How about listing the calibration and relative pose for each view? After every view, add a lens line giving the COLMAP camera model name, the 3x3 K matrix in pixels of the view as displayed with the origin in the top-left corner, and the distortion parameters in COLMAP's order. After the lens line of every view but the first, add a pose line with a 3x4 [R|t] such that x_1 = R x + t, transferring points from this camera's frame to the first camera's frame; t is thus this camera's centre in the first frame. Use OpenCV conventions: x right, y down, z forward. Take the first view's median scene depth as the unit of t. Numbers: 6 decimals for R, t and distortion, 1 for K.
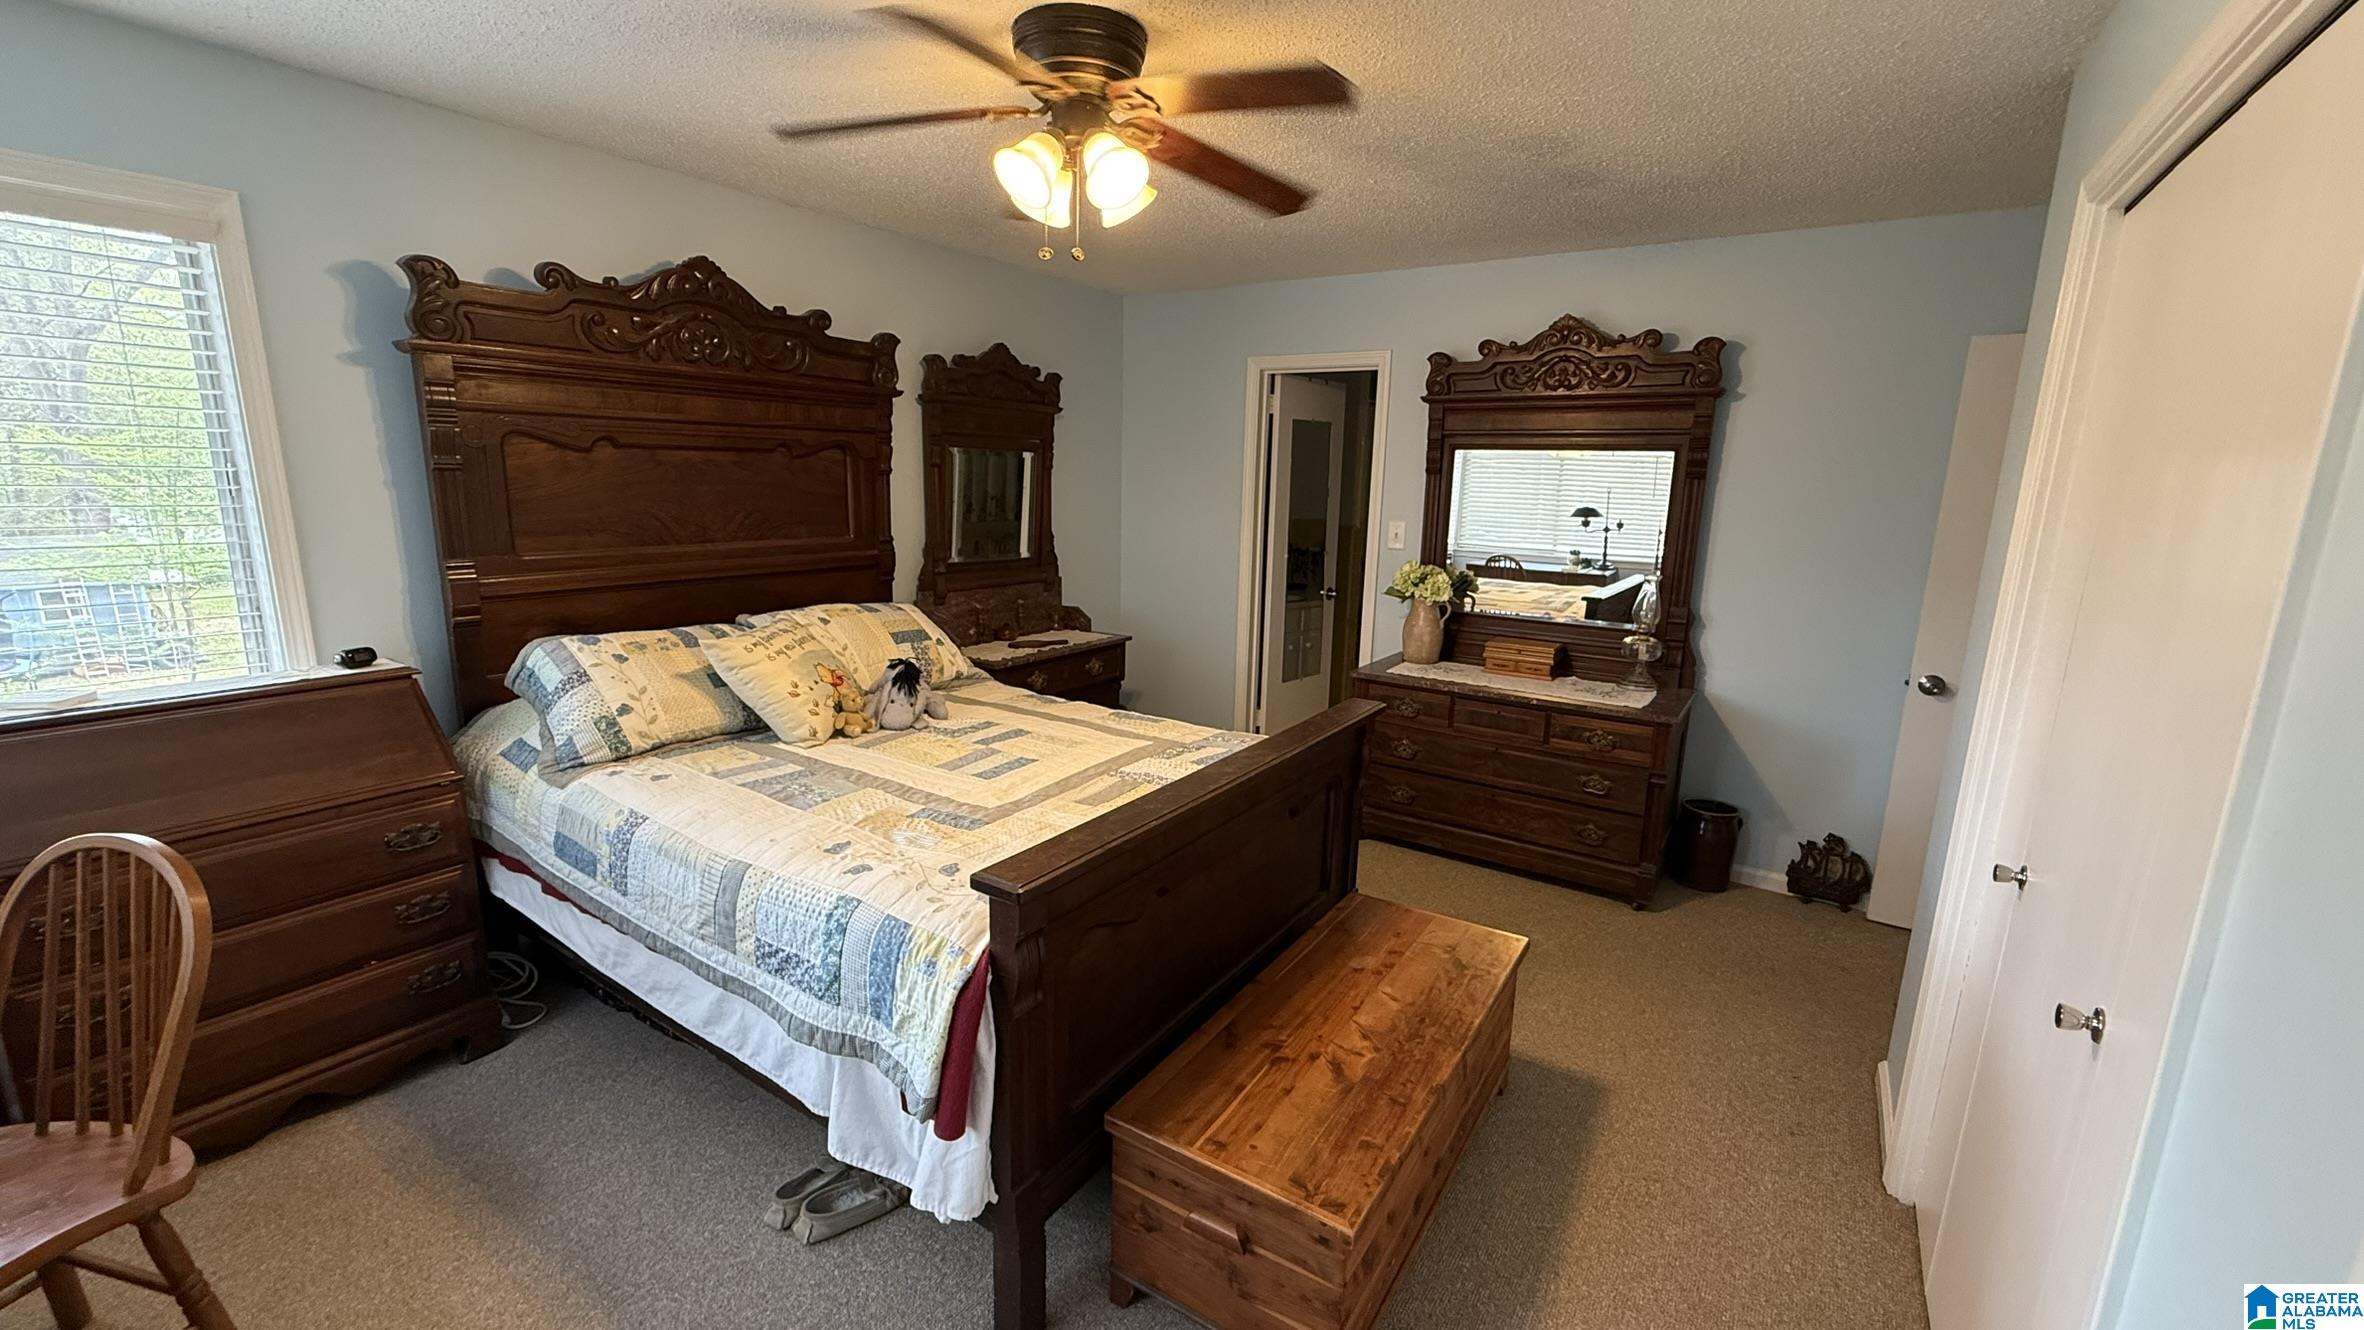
lens RADIAL K [[943.9, 0, 1178.9], [0, 943.9, 666.4], [0, 0, 1]] dist [-0.001009, -0.000311]
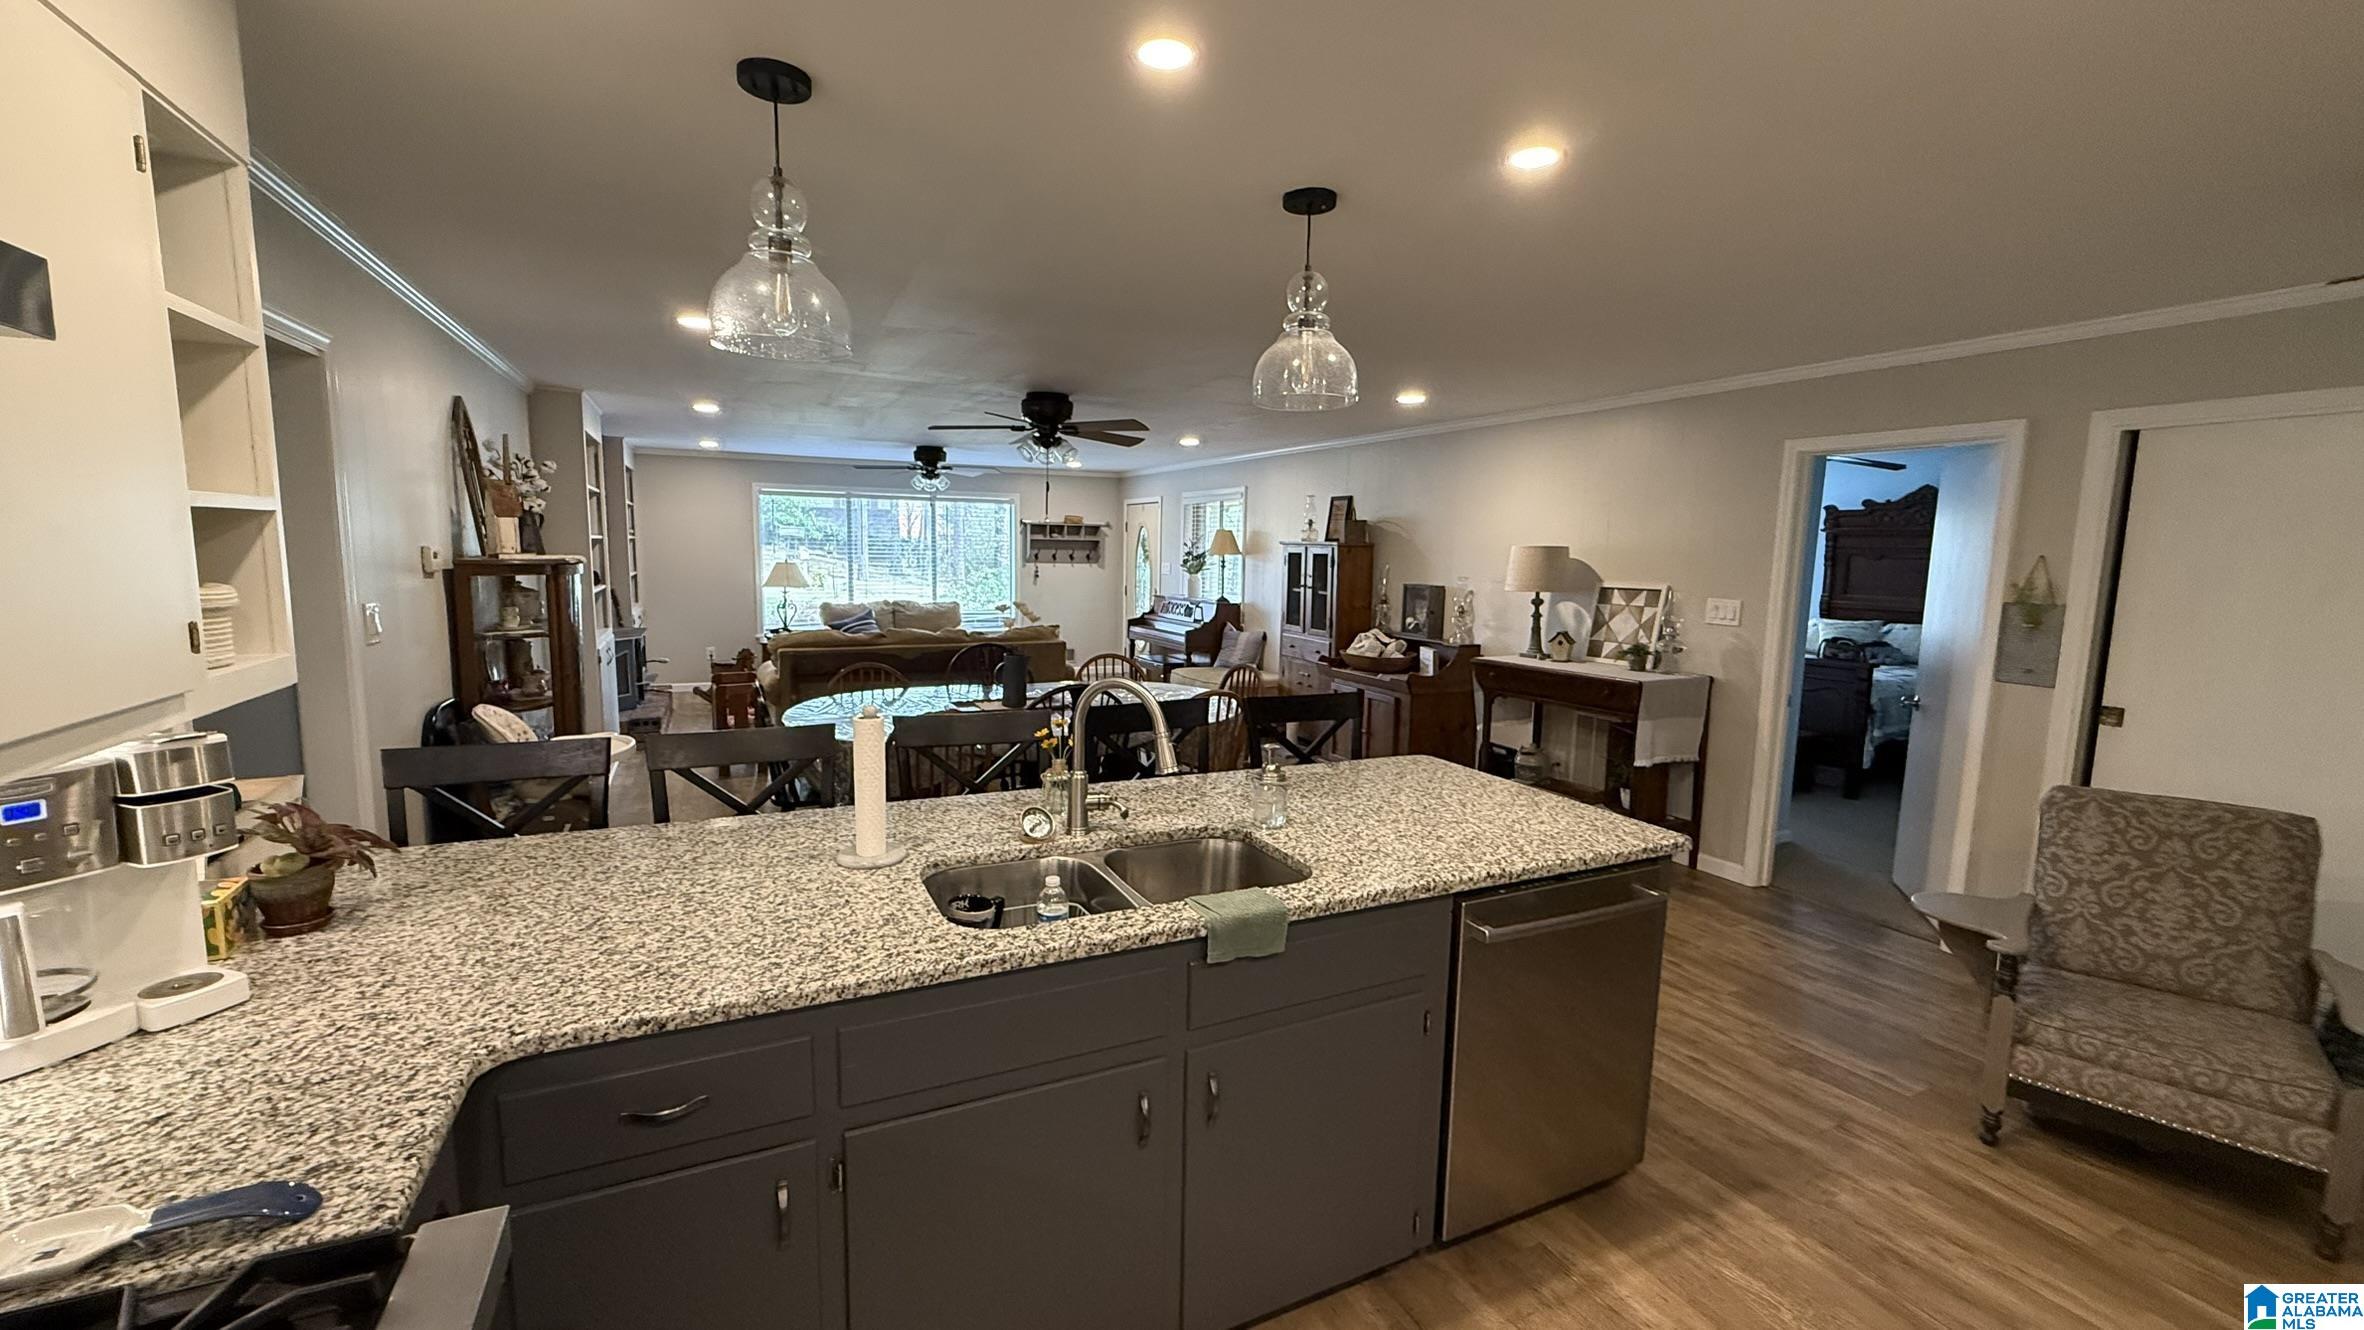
lens RADIAL K [[943.9, 0, 1178.9], [0, 943.9, 666.4], [0, 0, 1]] dist [-0.001009, -0.000311]
pose [[-0.502206, 0.075015, -0.861488, 3.141931], [-0.205389, 0.957375, 0.203097, -0.077652], [0.840003, 0.278937, -0.465392, 0.716376]]
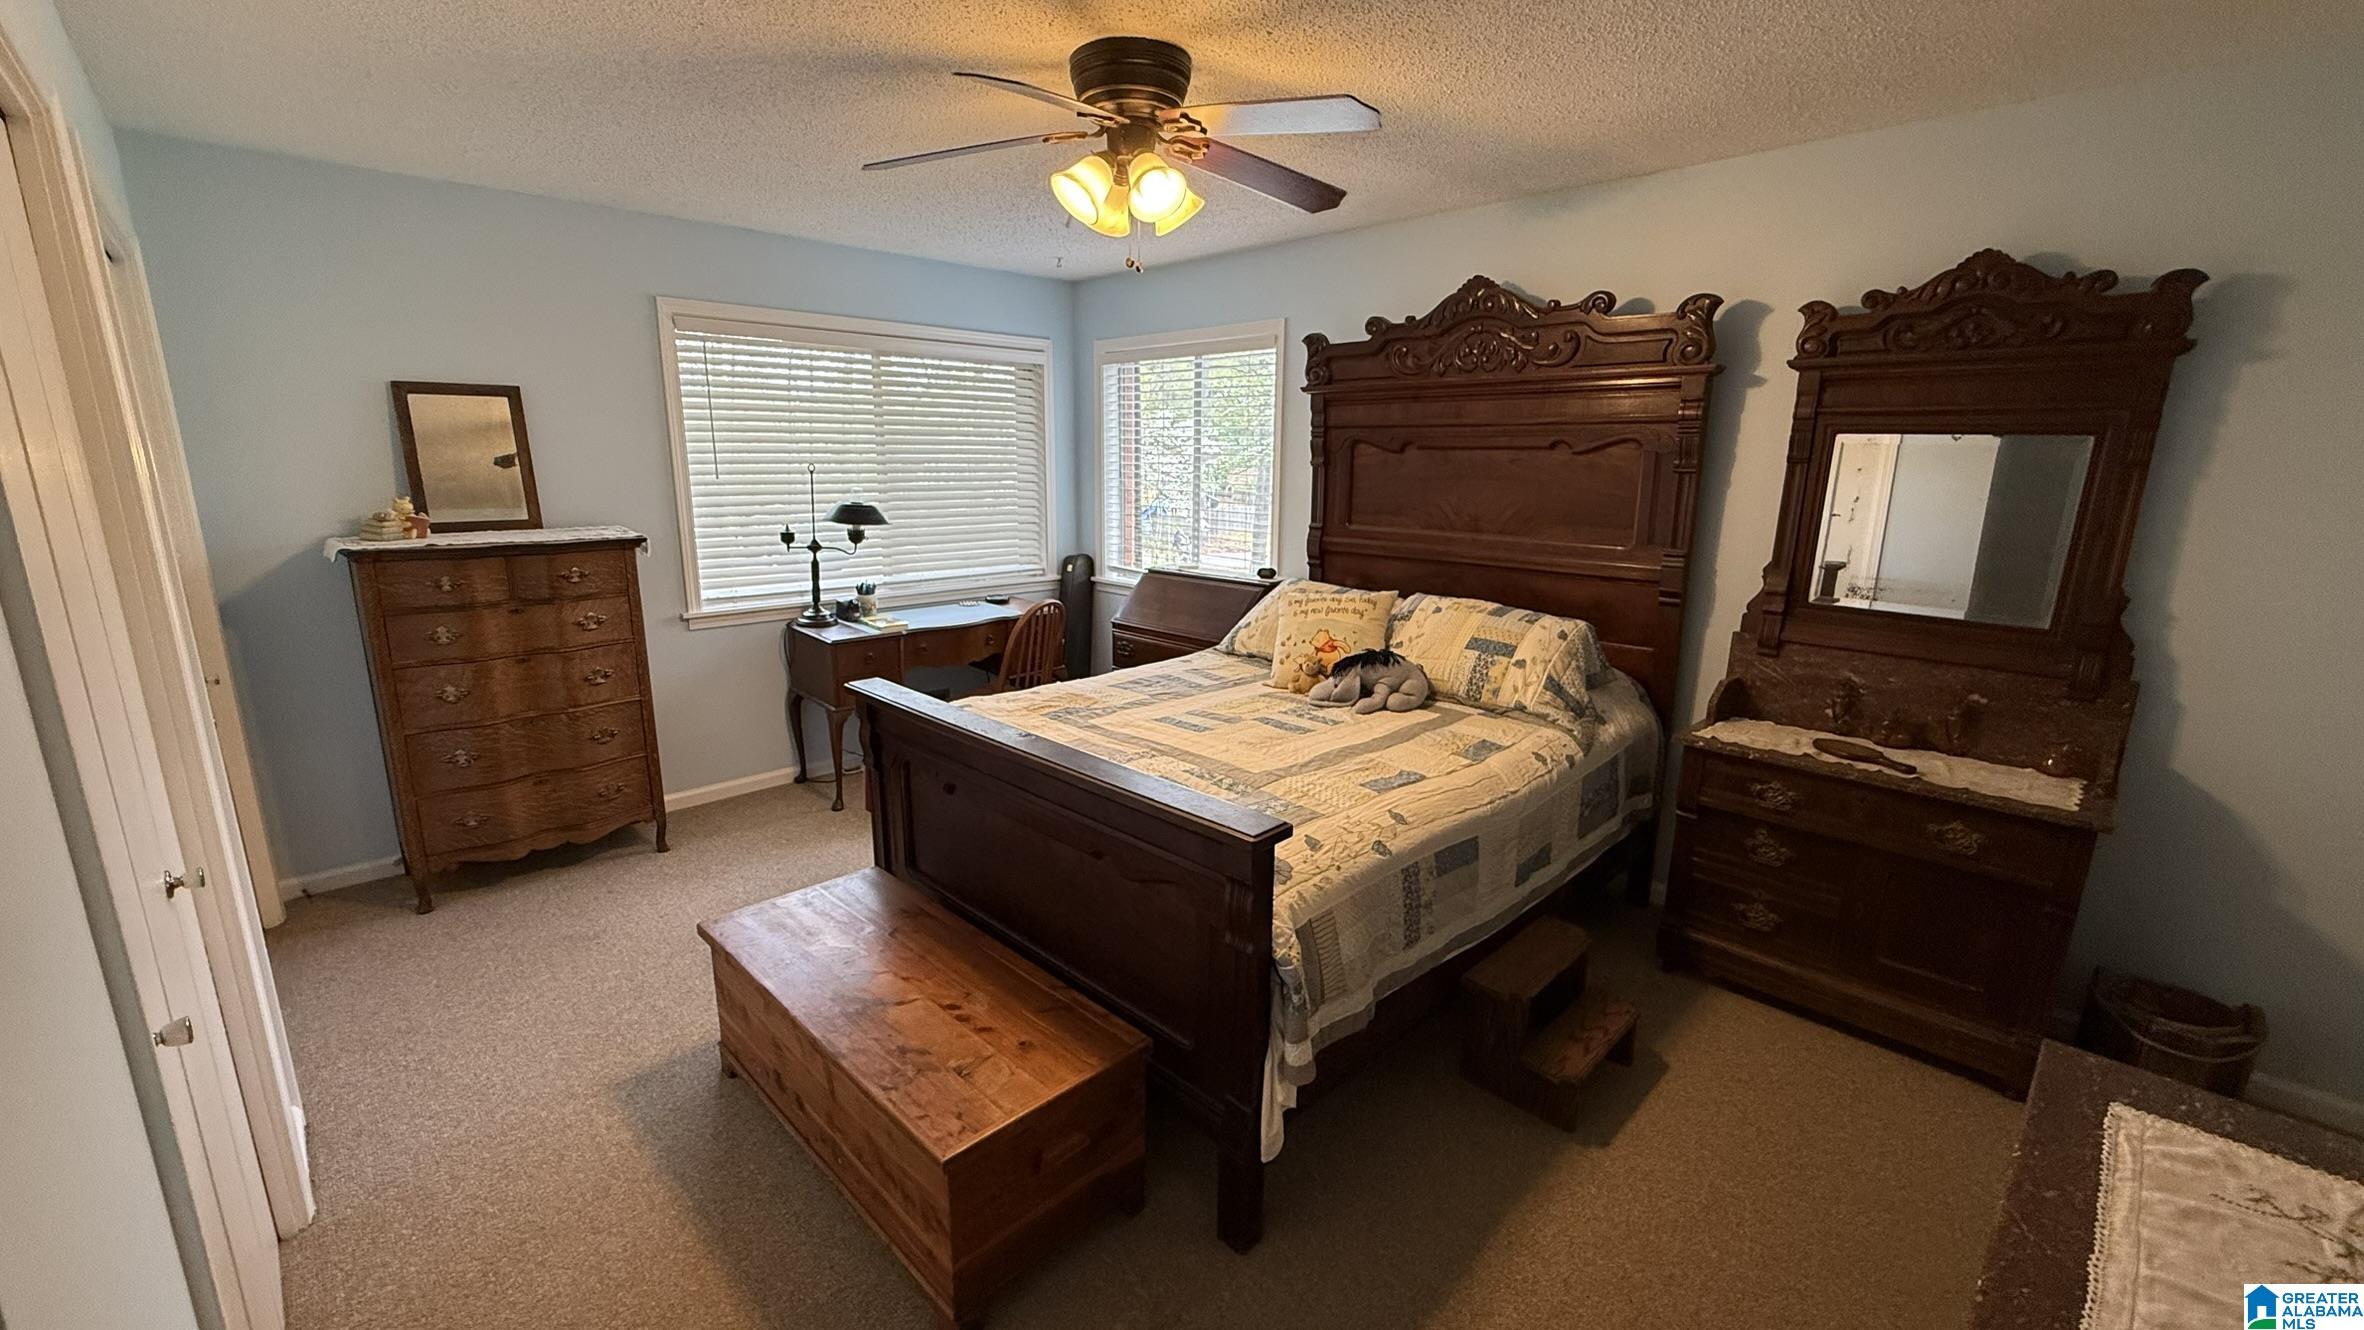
lens RADIAL K [[943.9, 0, 1178.9], [0, 943.9, 666.4], [0, 0, 1]] dist [-0.001009, -0.000311]
pose [[-0.206589, 0.190504, -0.959703, 0.835841], [-0.211327, 0.949022, 0.233874, -0.208121], [0.955333, 0.251127, -0.155799, 1.091354]]
